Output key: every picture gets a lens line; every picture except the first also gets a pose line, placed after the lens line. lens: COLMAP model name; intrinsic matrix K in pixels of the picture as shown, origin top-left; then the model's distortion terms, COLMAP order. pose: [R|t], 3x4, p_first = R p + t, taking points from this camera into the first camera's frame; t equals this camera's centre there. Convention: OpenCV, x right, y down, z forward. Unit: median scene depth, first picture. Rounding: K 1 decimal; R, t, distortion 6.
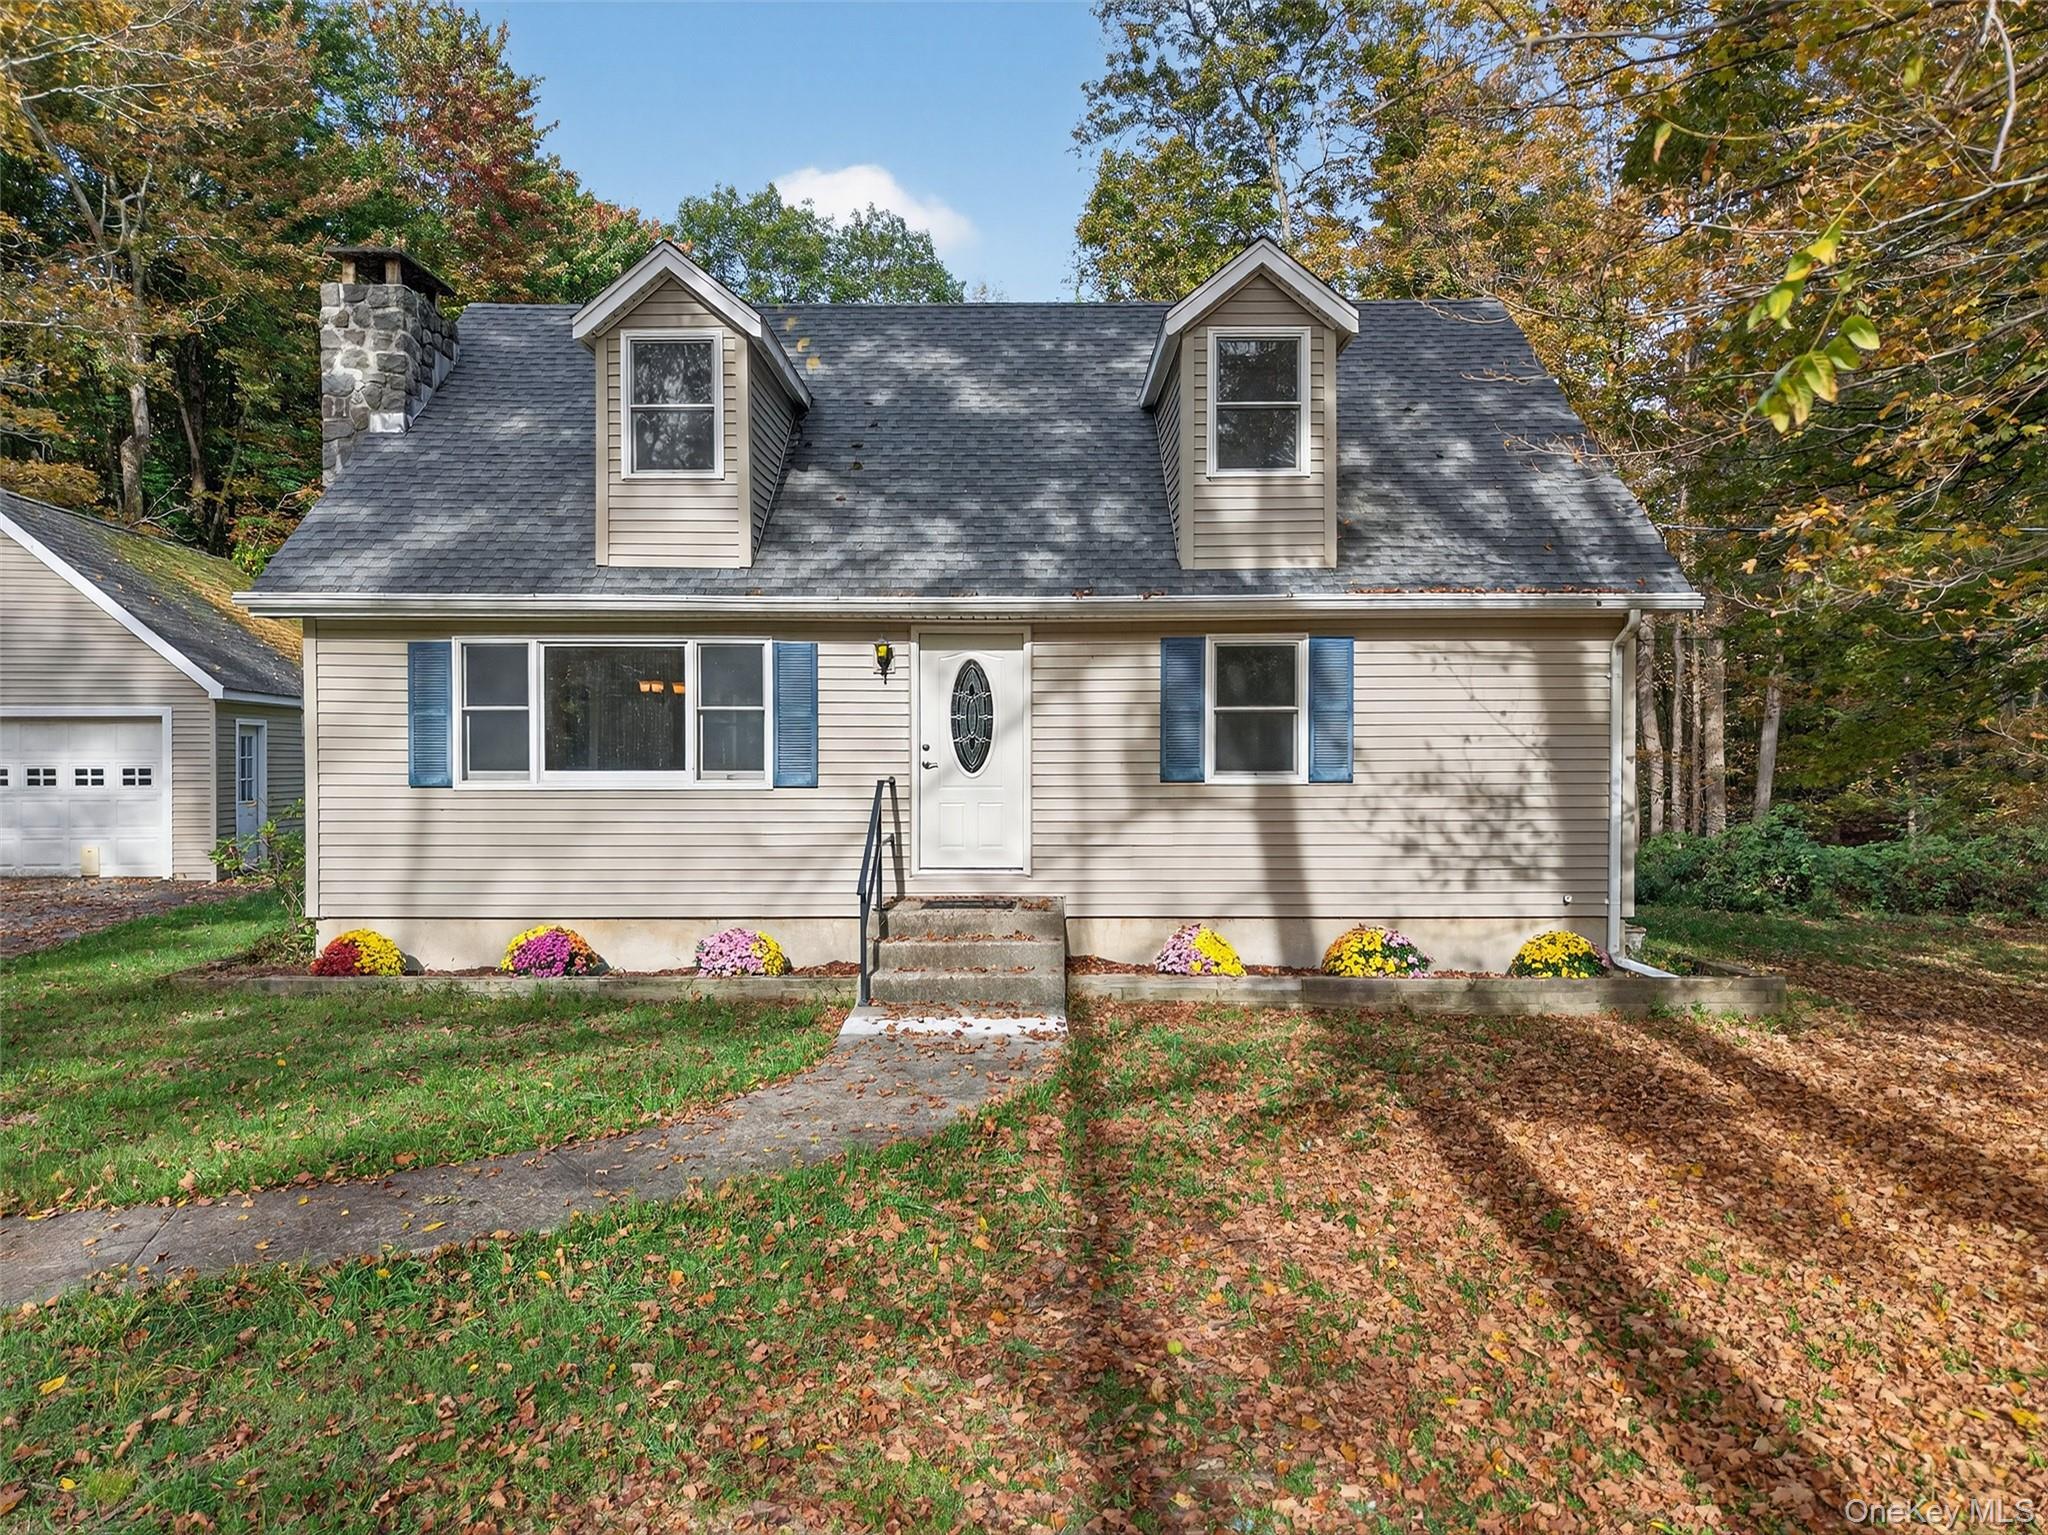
lens RADIAL K [[1405.5, 0, 1013.7], [0, 1405.5, 758.7], [0, 0, 1]] dist [0.022340, -0.006257]
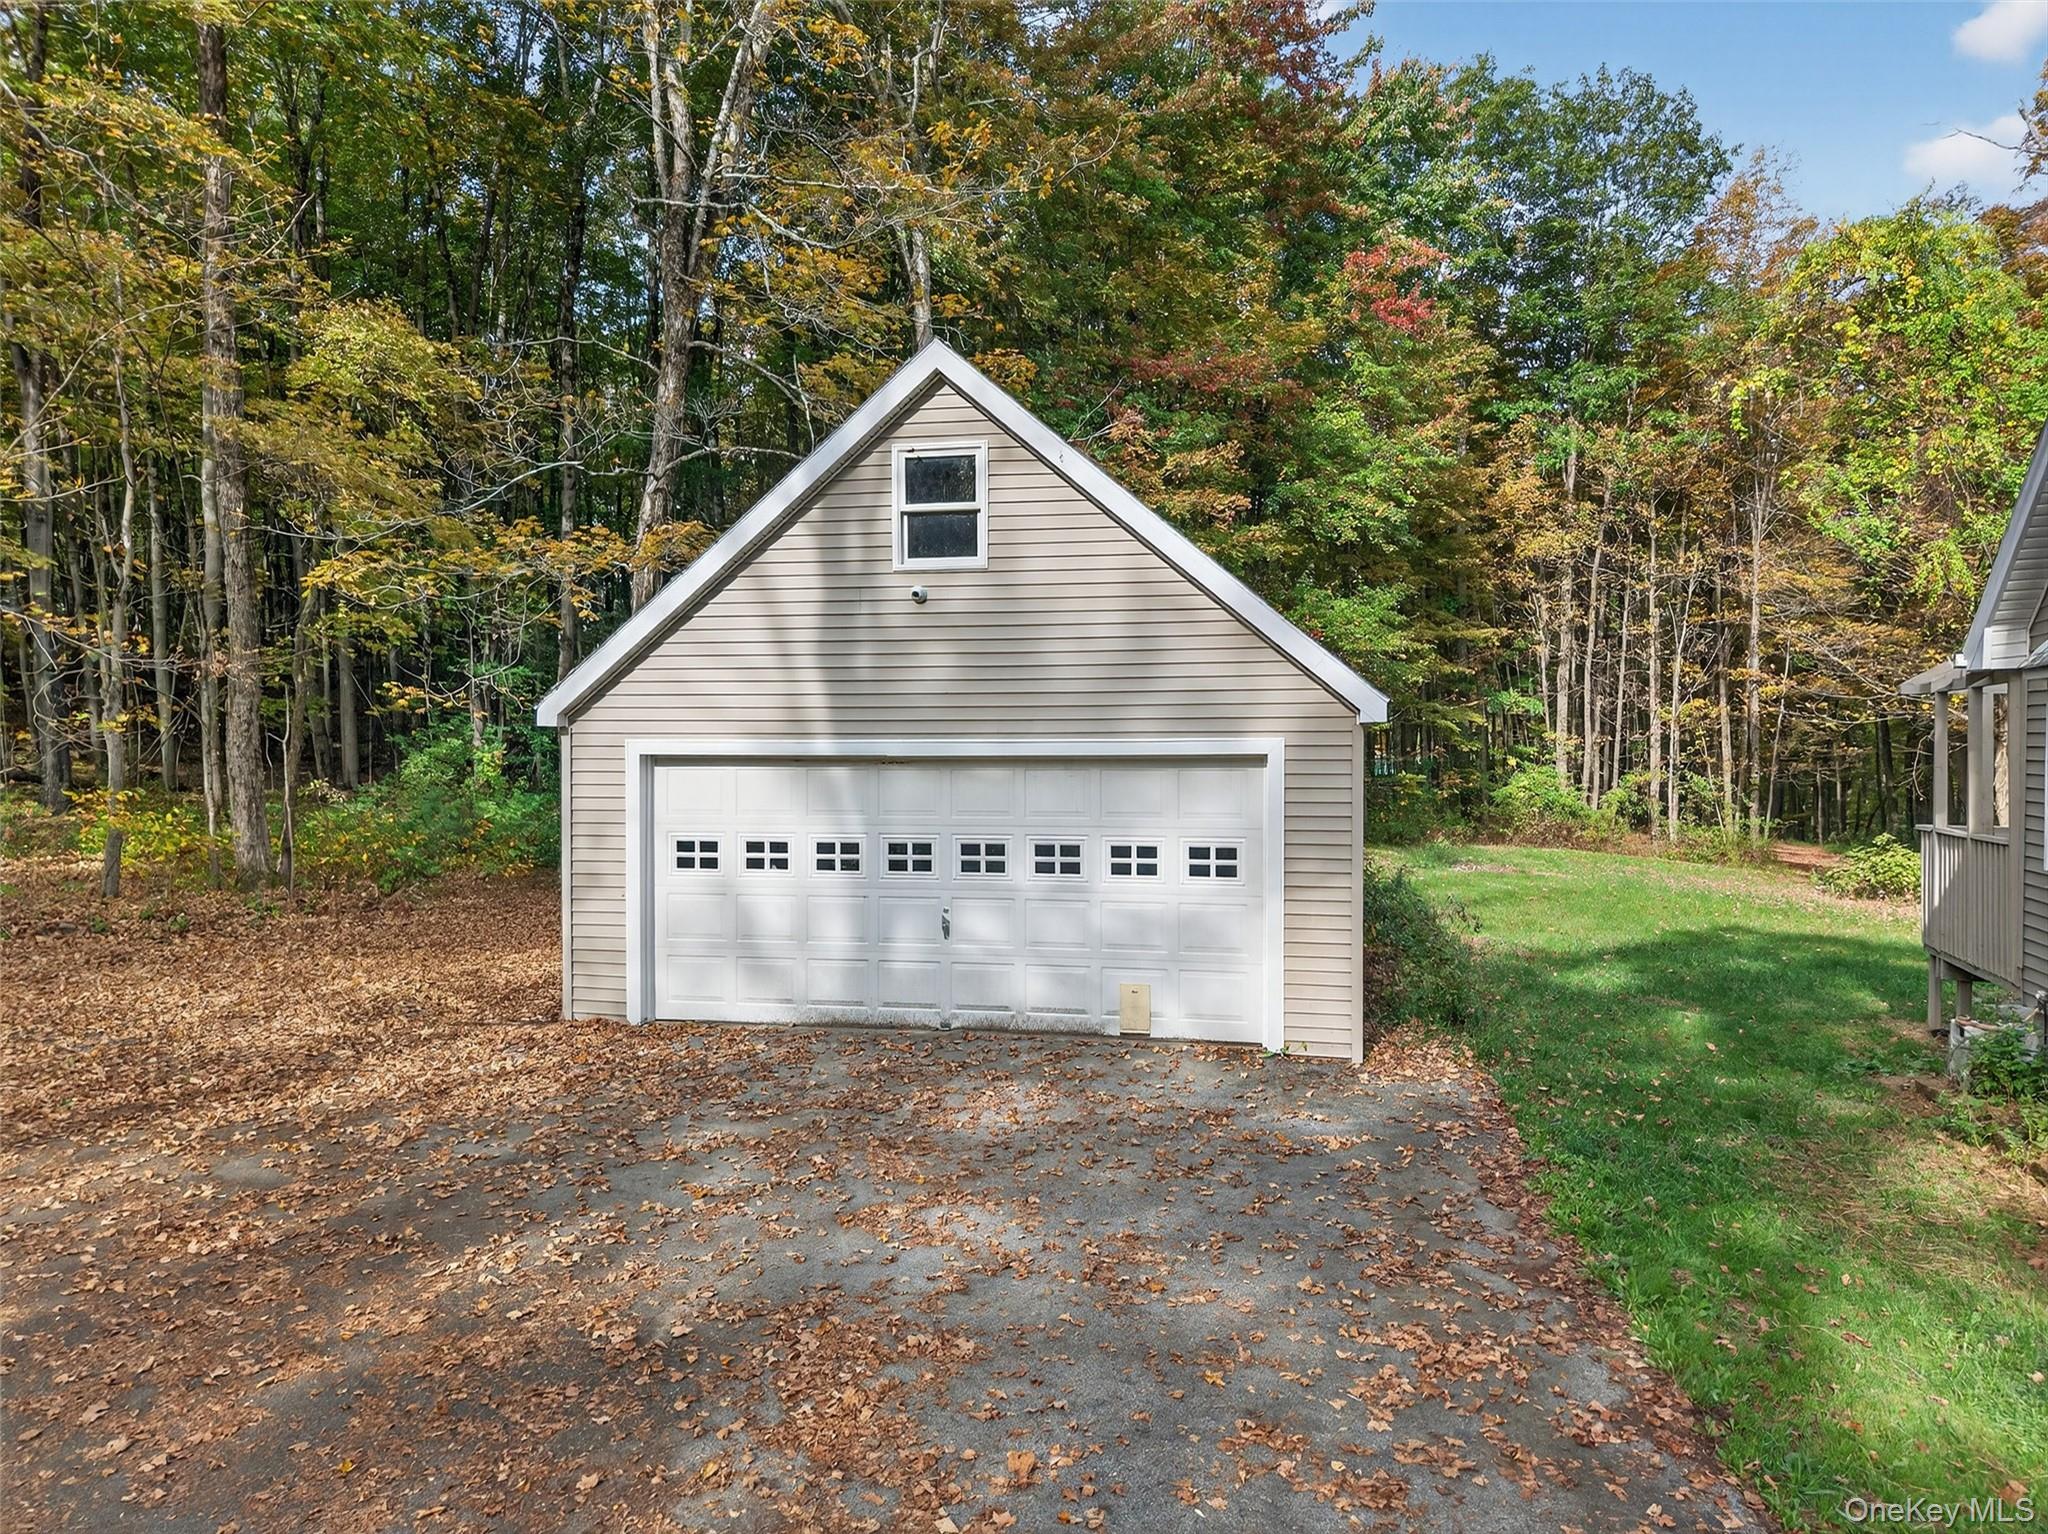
lens RADIAL K [[1405.5, 0, 1016.7], [0, 1405.5, 770.9], [0, 0, 1]] dist [0.022340, -0.006257]
pose [[0.951098, 0.007022, -0.308810, -0.827599], [-0.002637, 0.999890, 0.014615, -0.050162], [0.308879, -0.013086, 0.951011, 0.700383]]
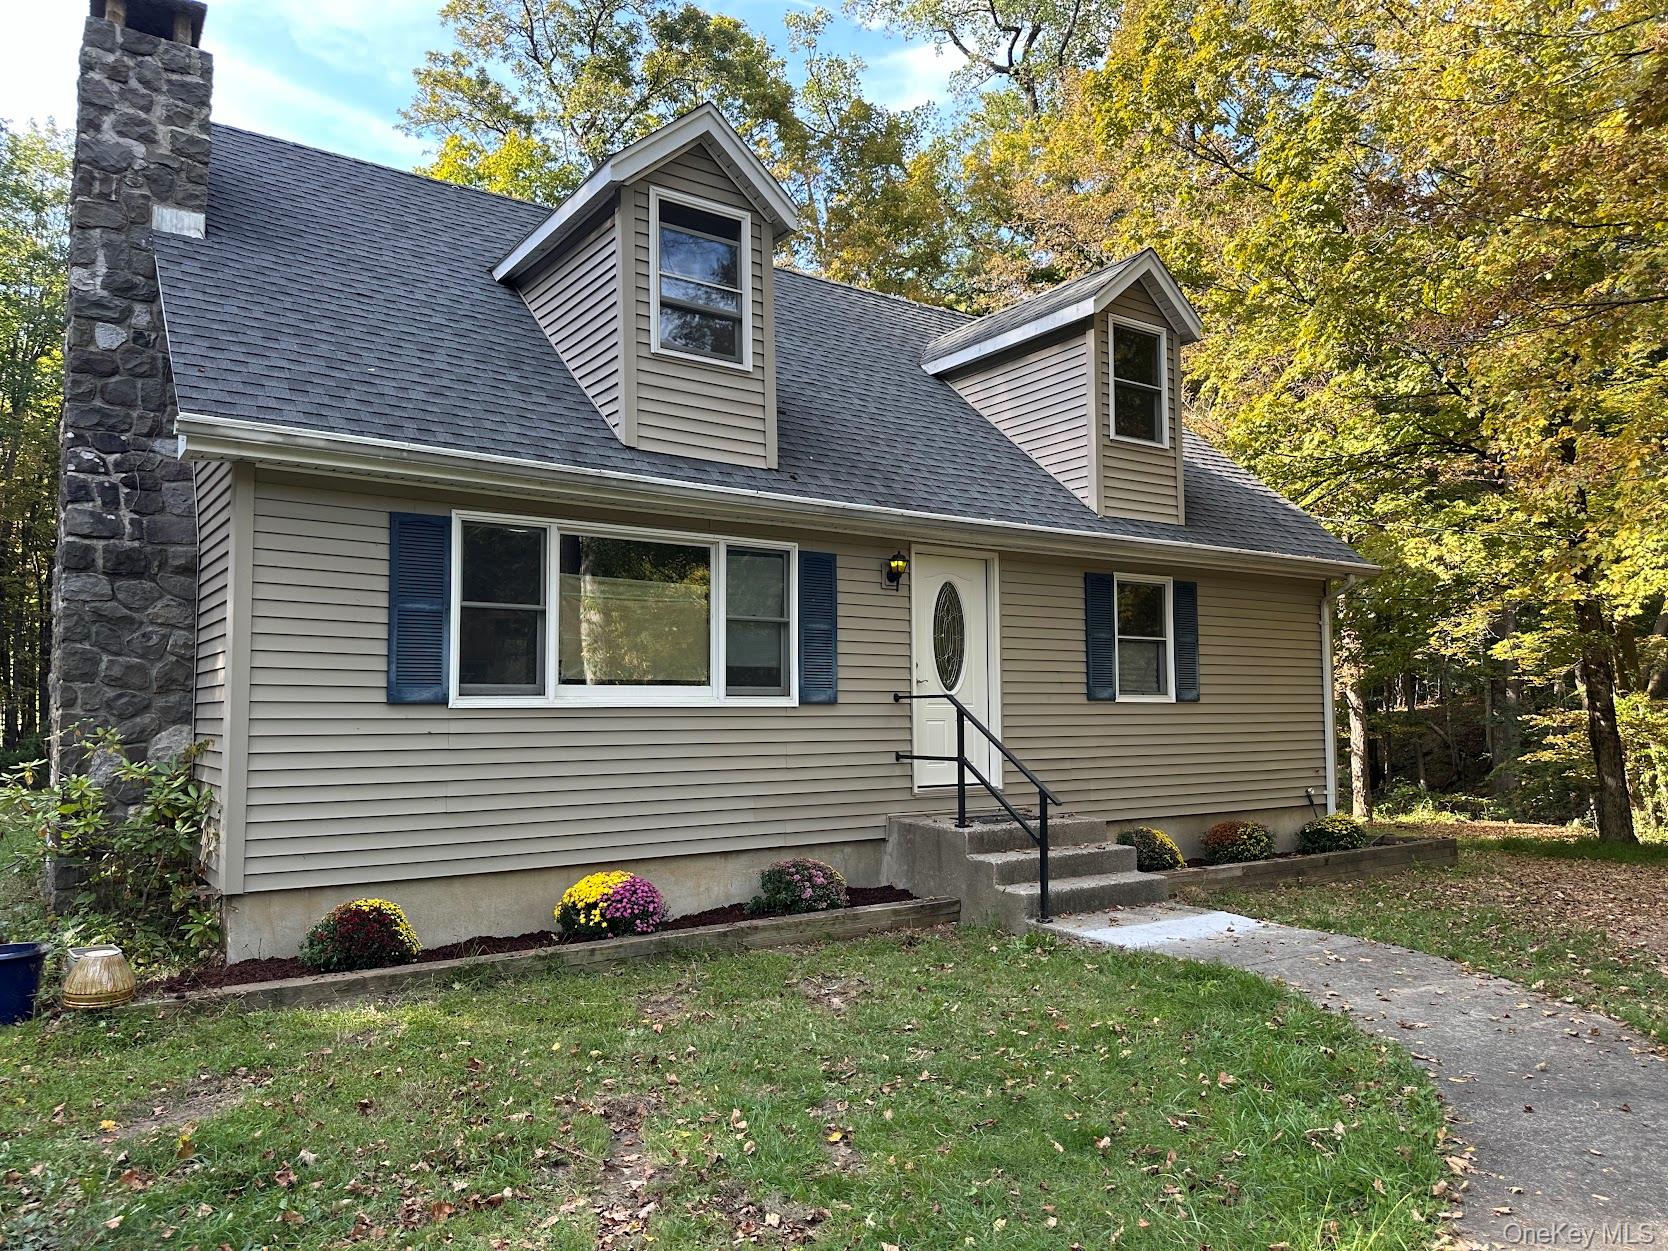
lens RADIAL K [[1184.6, 0, 885.5], [0, 1184.6, 641.0], [0, 0, 1]] dist [-0.028748, 0.000117]
pose [[0.788588, 0.033723, 0.613997, -0.605751], [0.010906, 0.997571, -0.068797, 0.032382], [-0.614825, 0.060949, 0.786305, 0.353123]]
